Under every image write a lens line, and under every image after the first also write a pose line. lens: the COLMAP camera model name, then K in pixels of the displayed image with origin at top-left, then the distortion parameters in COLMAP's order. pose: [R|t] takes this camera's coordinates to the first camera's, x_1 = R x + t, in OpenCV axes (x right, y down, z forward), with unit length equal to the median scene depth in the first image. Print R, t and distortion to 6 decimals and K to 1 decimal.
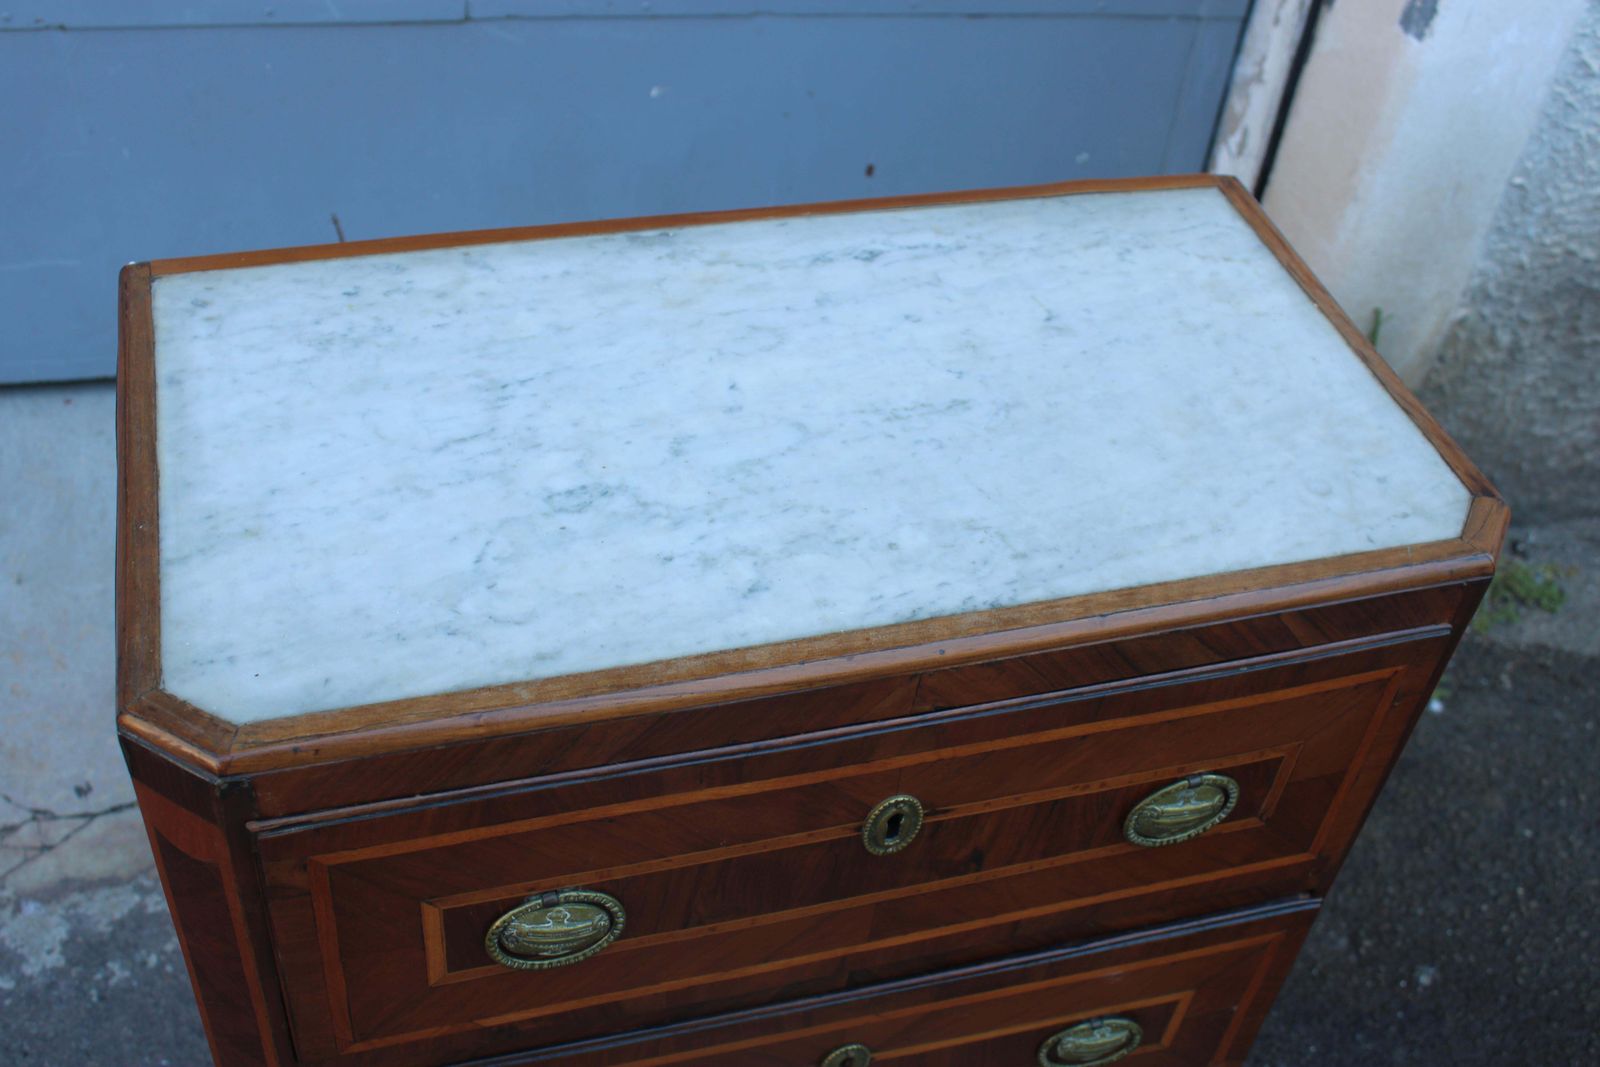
lens RADIAL K [[1673.2, 0, 796.1], [0, 1673.2, 532.4], [0, 0, 1]] dist [-0.068222, 0.000000]
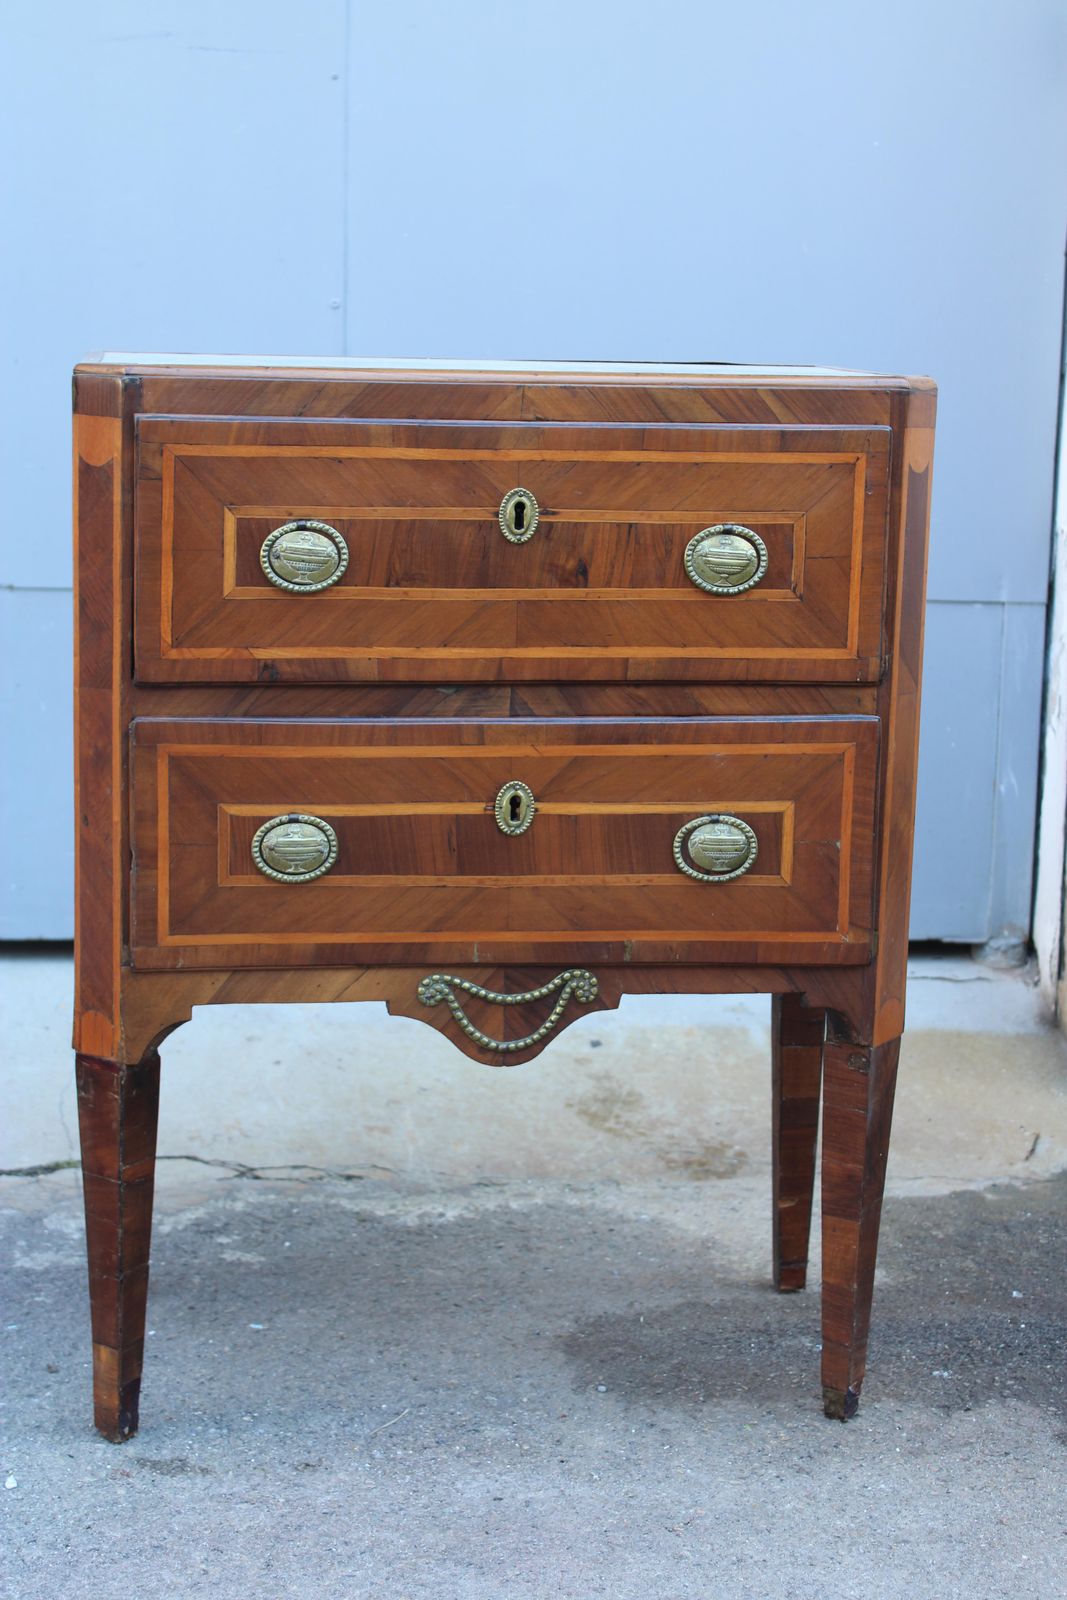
lens RADIAL K [[2521.8, 0, 530.7], [0, 2521.8, 803.0], [0, 0, 1]] dist [-0.000446, 0.000000]
pose [[0.988773, -0.043133, -0.143067, 0.339629], [-0.041531, 0.840383, -0.540399, 1.442132], [0.143540, 0.540274, 0.829156, -0.714696]]
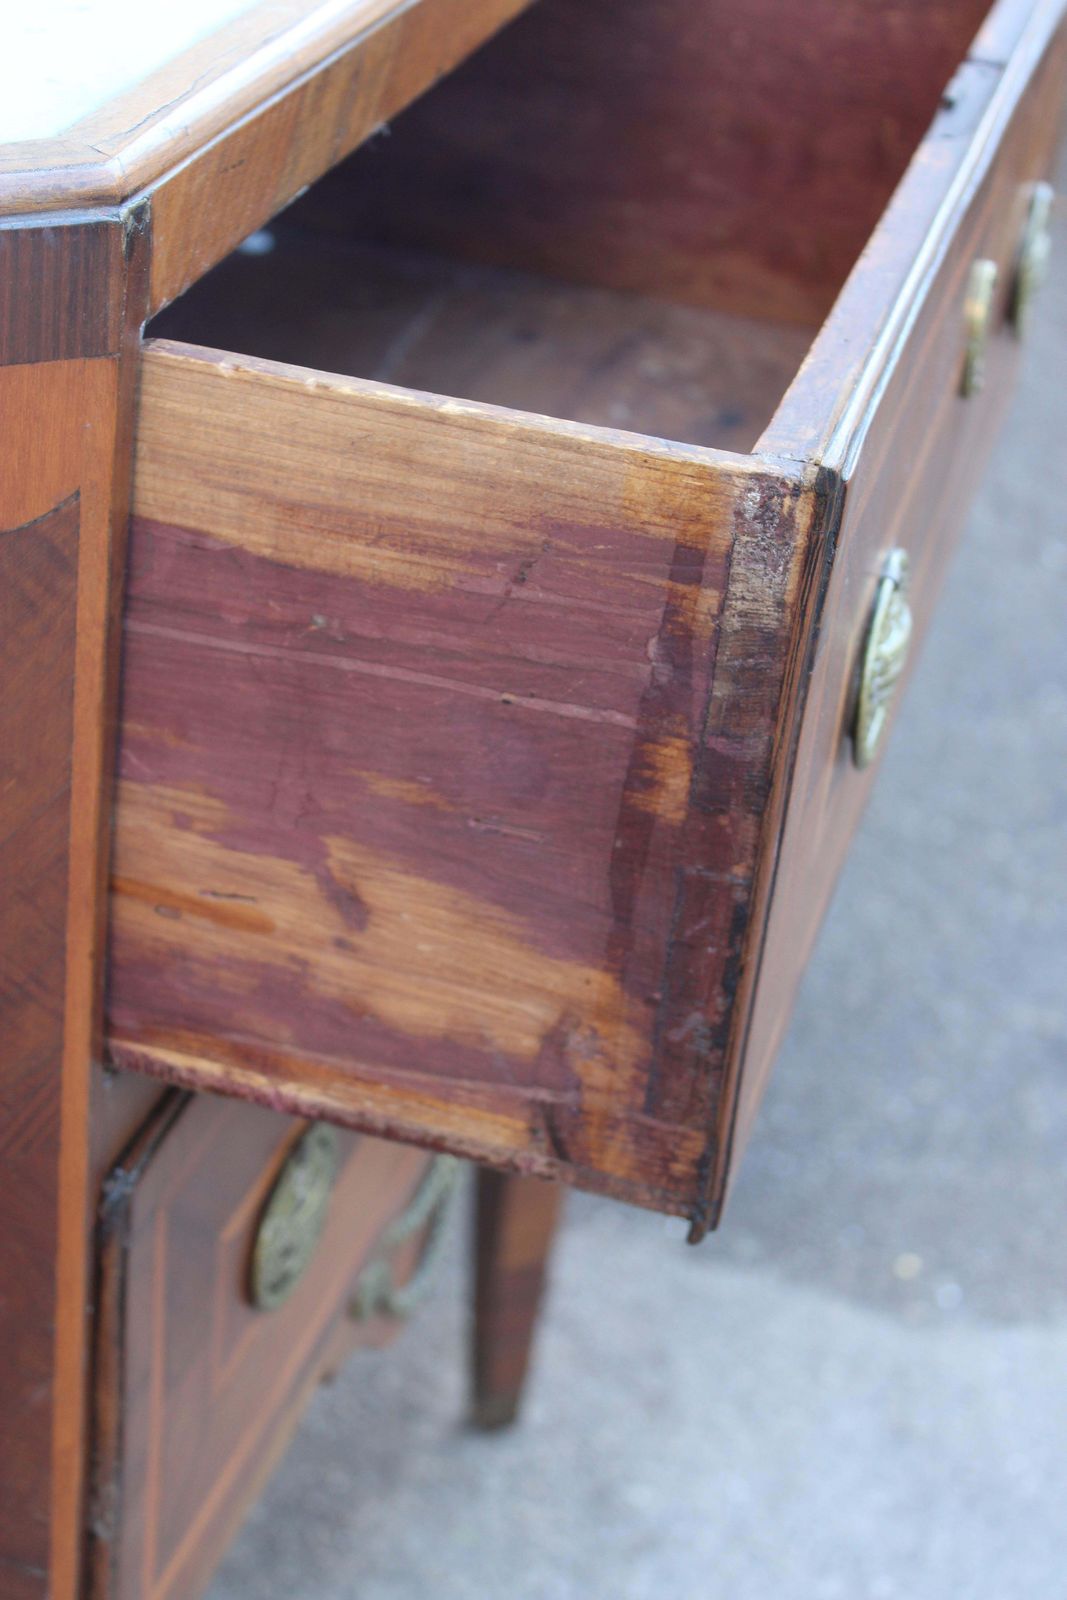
lens RADIAL K [[2828.1, 0, 530.5], [0, 2828.1, 796.3], [0, 0, 1]] dist [0.032609, 0.000000]
pose [[0.541148, -0.462118, 0.702570, -0.688011], [0.543458, 0.829747, 0.127176, 0.180577], [-0.641726, 0.312996, 0.700158, 0.250722]]
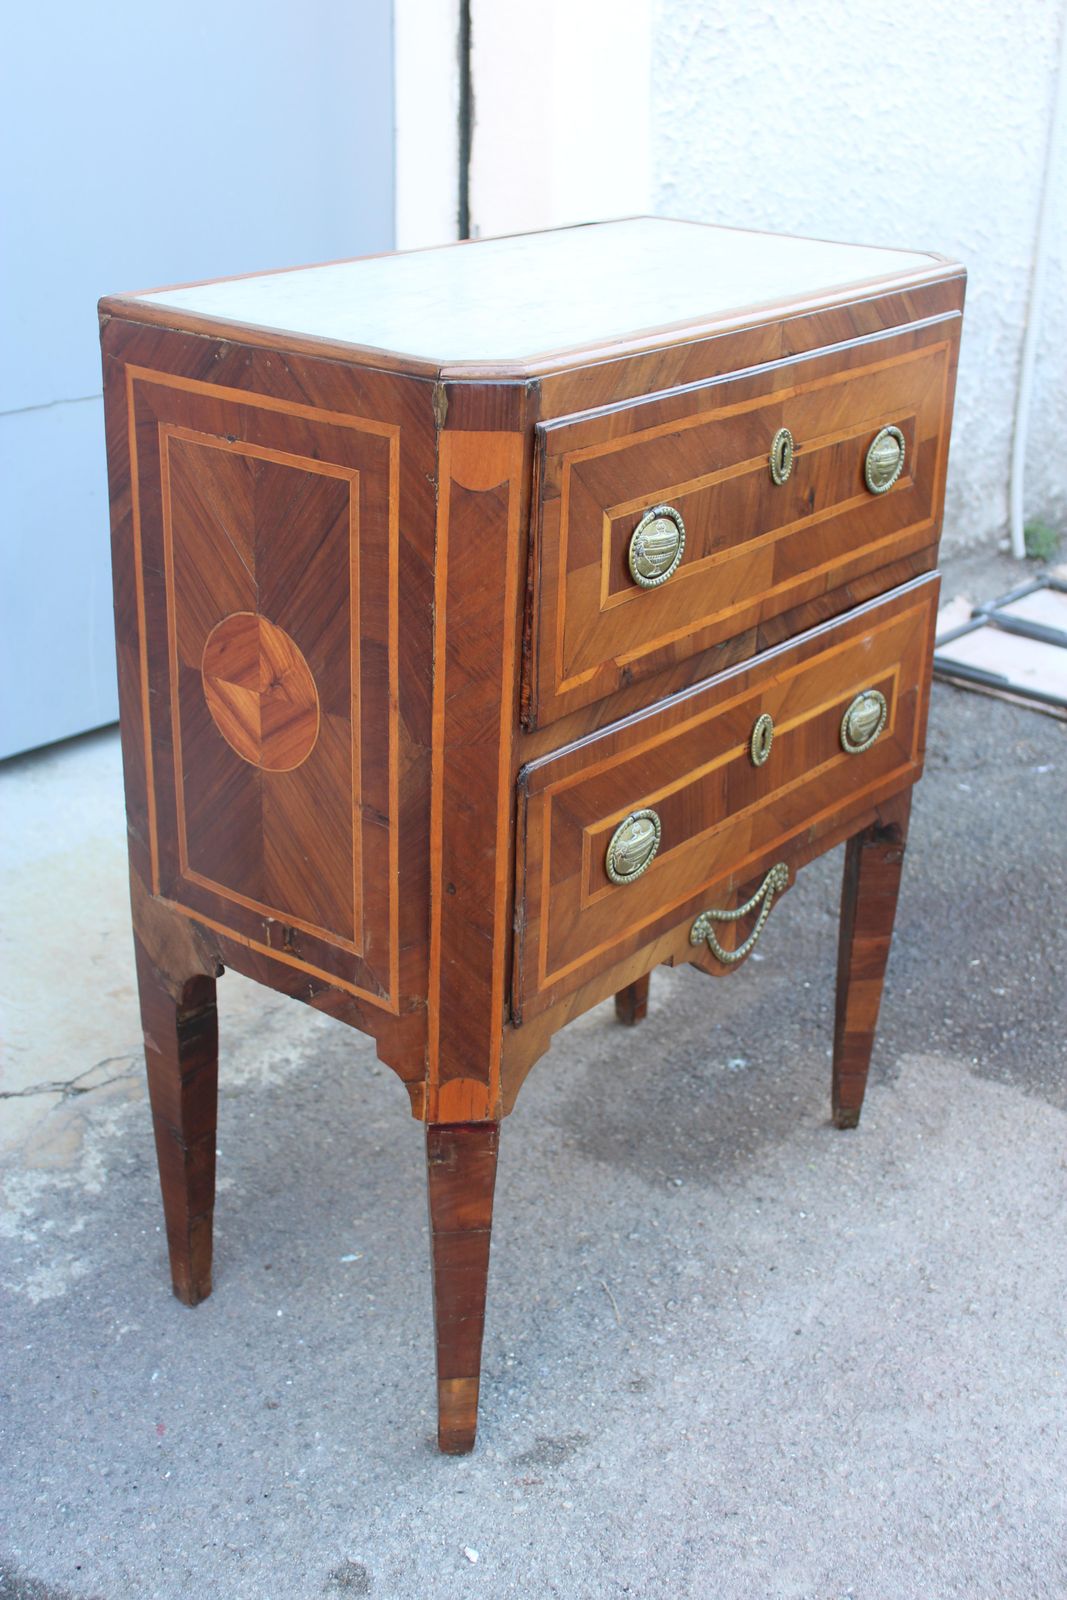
lens RADIAL K [[1852.9, 0, 527.0], [0, 1852.9, 790.4], [0, 0, 1]] dist [-0.055099, 0.000000]
pose [[0.810293, -0.305436, 0.500134, -0.913698], [0.436692, 0.883834, -0.167743, 0.533807], [-0.390800, 0.354326, 0.849546, -0.210219]]
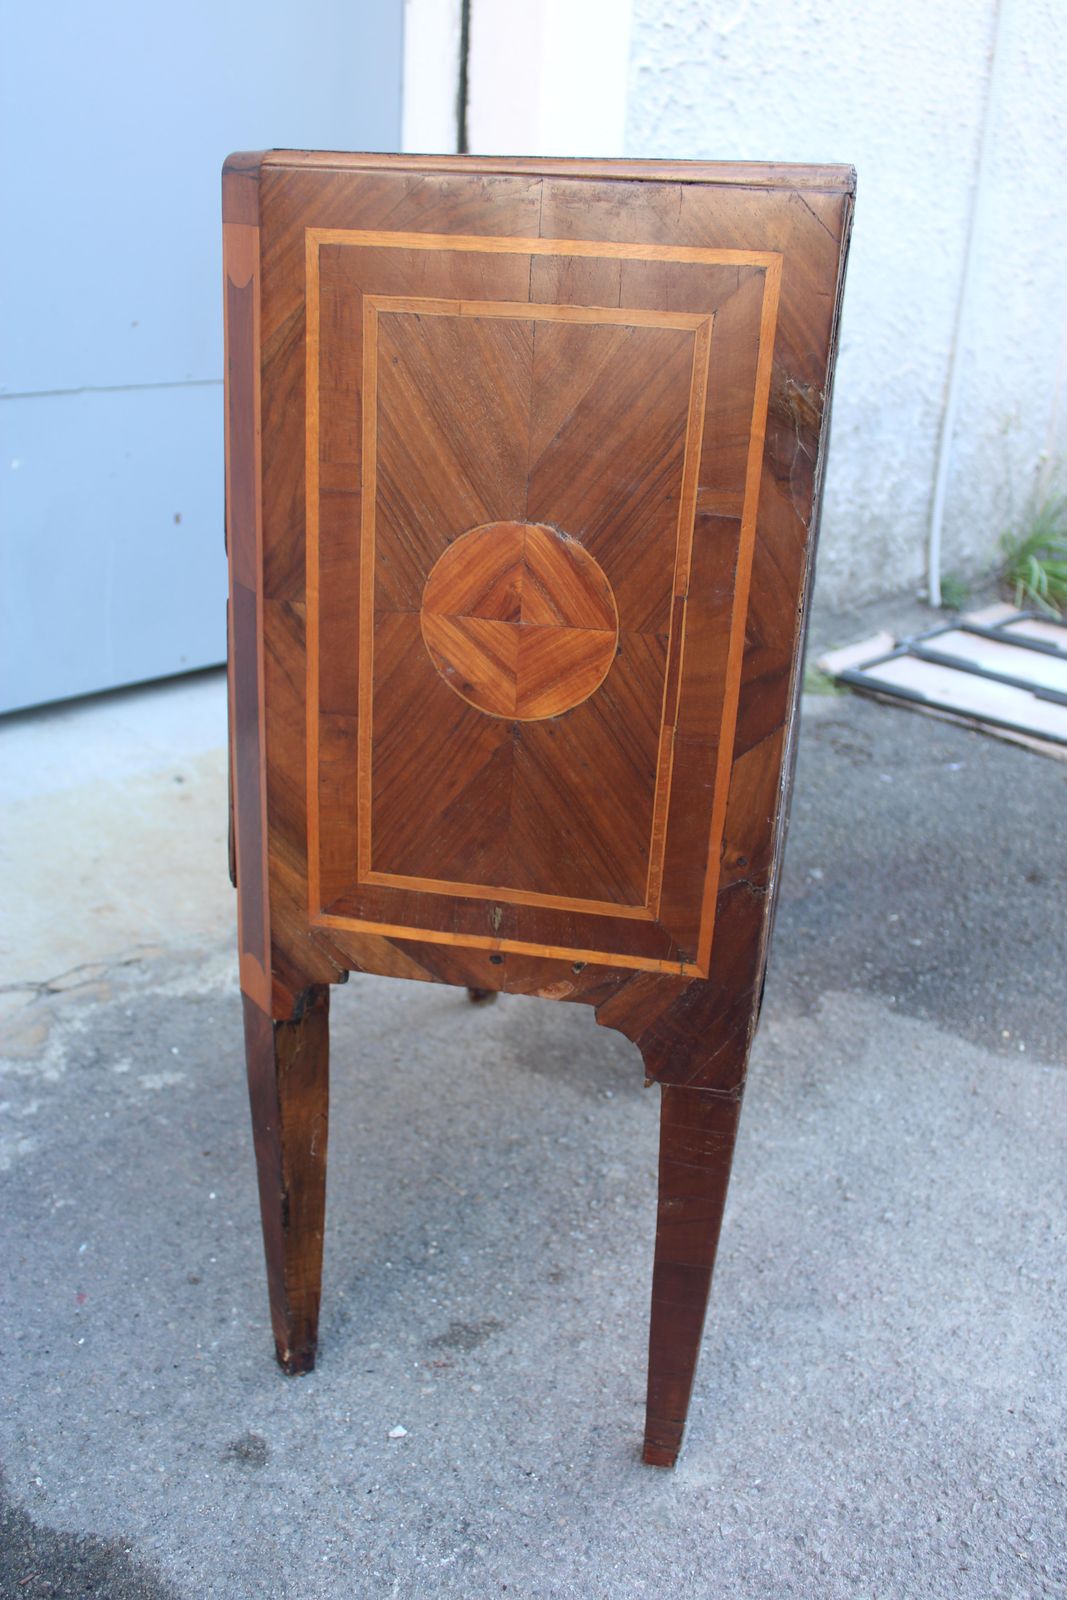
lens RADIAL K [[1492.9, 0, 525.6], [0, 1492.9, 777.5], [0, 0, 1]] dist [-0.084027, 0.000000]
pose [[0.820985, -0.249892, 0.513358, -0.770135], [0.404289, 0.889328, -0.213650, 0.643238], [-0.403155, 0.382948, 0.831154, 0.061949]]
